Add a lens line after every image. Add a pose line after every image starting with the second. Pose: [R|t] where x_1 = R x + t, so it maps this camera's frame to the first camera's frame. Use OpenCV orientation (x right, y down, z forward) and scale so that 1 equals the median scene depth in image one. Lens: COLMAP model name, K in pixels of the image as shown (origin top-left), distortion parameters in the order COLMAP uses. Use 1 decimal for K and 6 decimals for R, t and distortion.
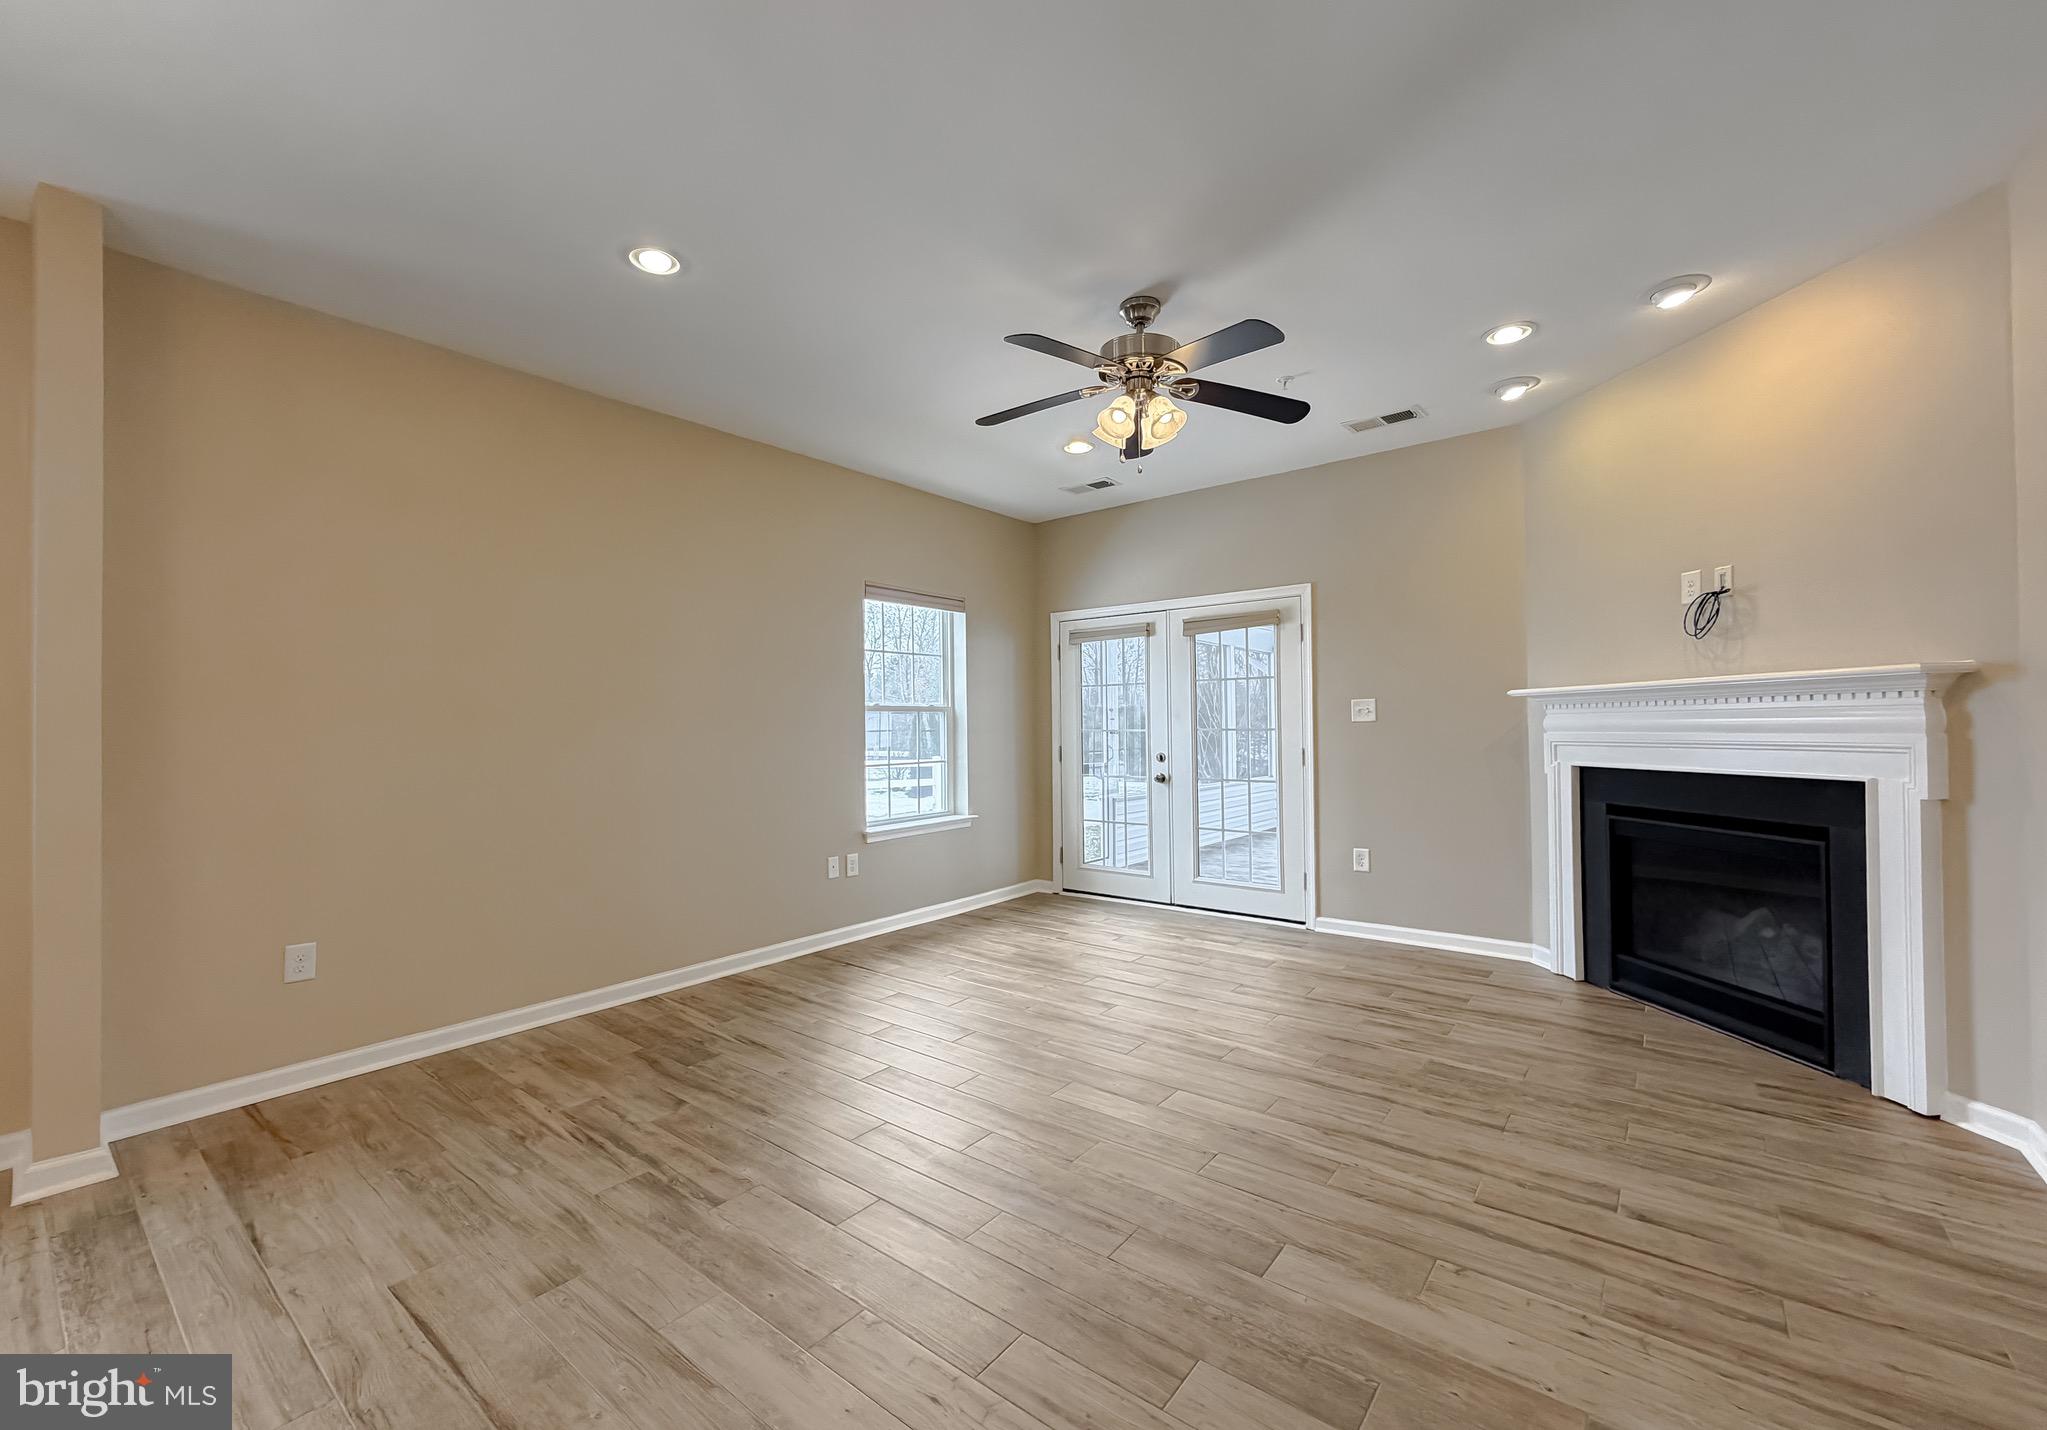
lens RADIAL K [[837.9, 0, 1012.2], [0, 837.9, 715.9], [0, 0, 1]] dist [0.000939, 0.000228]
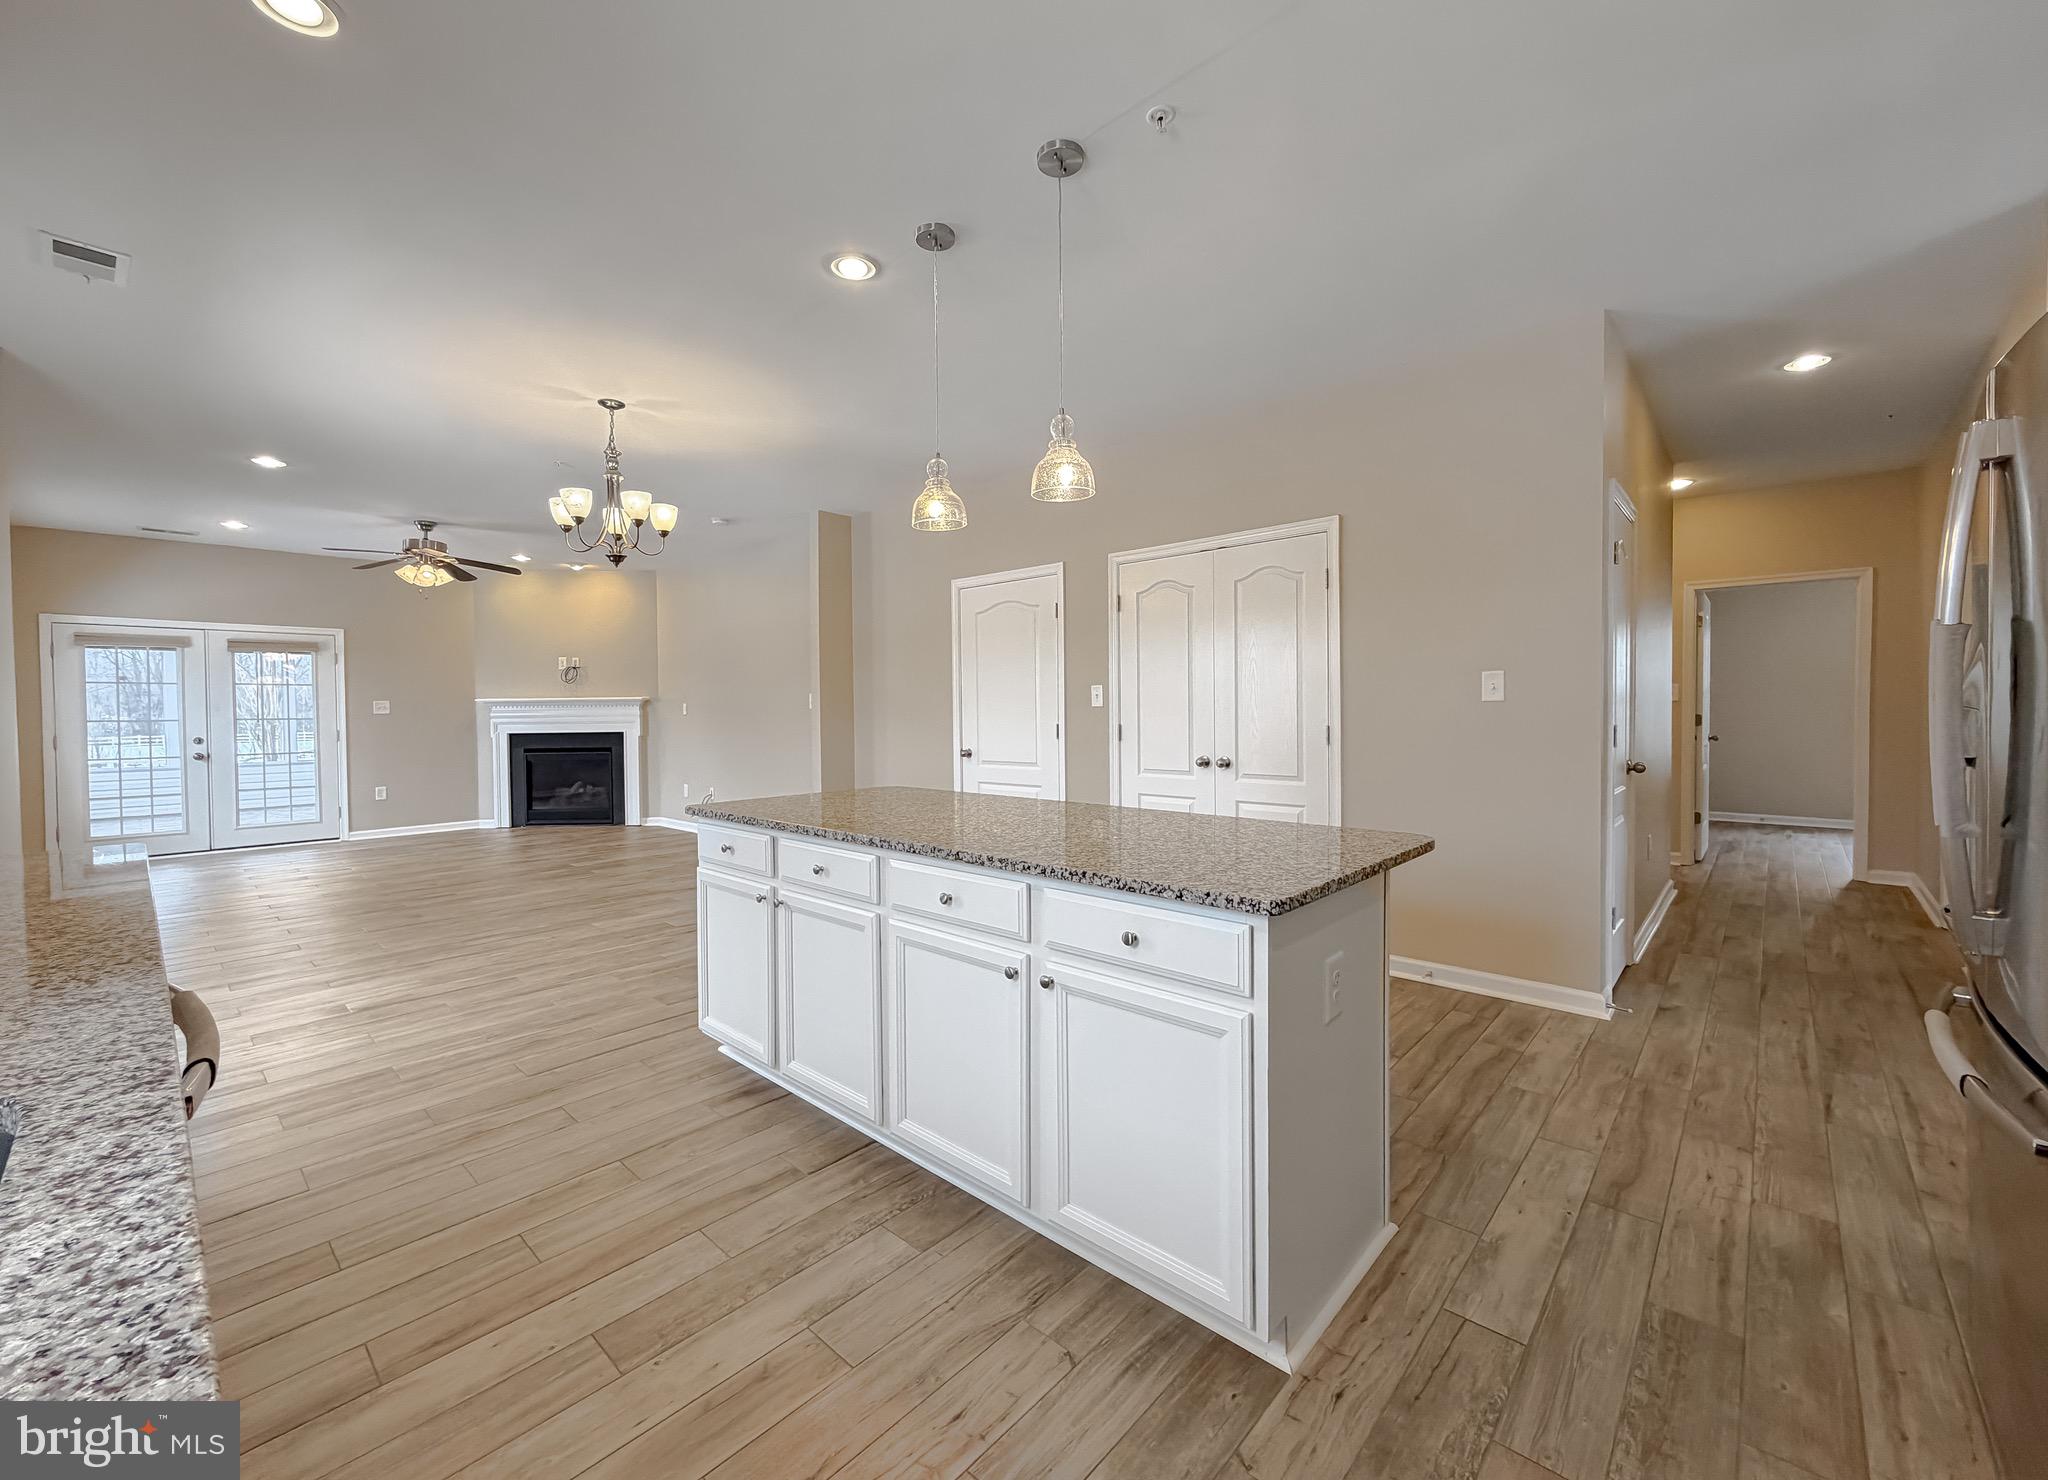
lens RADIAL K [[823.0, 0, 1012.0], [0, 823.0, 729.4], [0, 0, 1]] dist [0.000168, 0.000016]
pose [[0.073861, -0.014112, 0.997169, -1.751620], [-0.004478, 0.999885, 0.014483, 0.012234], [-0.997258, -0.005535, 0.073789, -0.637132]]
